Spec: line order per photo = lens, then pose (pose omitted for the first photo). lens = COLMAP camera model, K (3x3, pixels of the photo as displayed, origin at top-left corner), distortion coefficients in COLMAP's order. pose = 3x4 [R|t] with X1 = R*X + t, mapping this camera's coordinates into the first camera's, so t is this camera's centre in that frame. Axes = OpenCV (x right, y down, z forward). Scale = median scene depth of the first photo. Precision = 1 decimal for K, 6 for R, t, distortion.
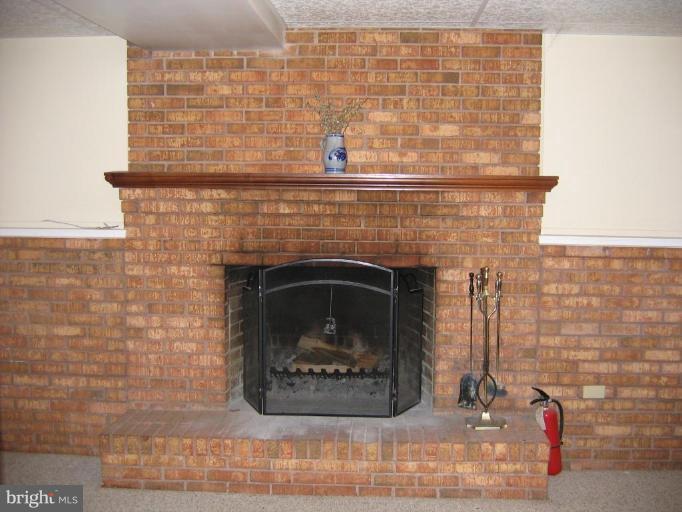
lens RADIAL K [[740.8, 0, 341.0], [0, 740.8, 265.4], [0, 0, 1]] dist [-0.111158, 0.010799]
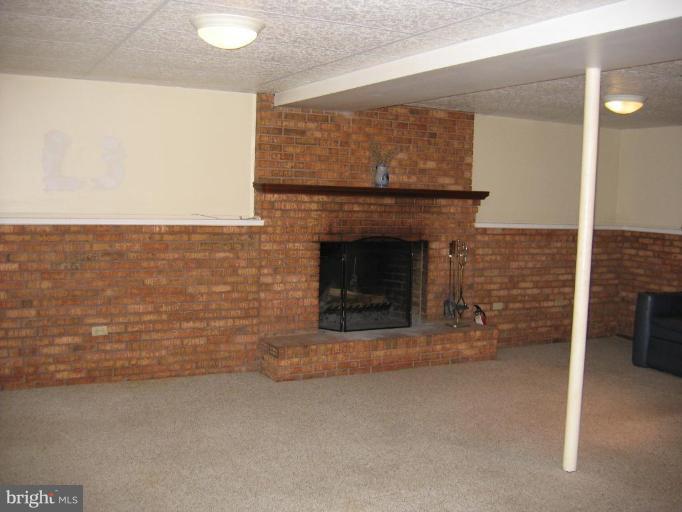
lens RADIAL K [[740.8, 0, 341.0], [0, 740.8, 265.4], [0, 0, 1]] dist [-0.111158, 0.010799]
pose [[0.864730, -0.032268, 0.501200, -0.950969], [0.033309, 0.999421, 0.006875, 0.042170], [-0.501132, 0.010750, 0.865304, -0.442175]]
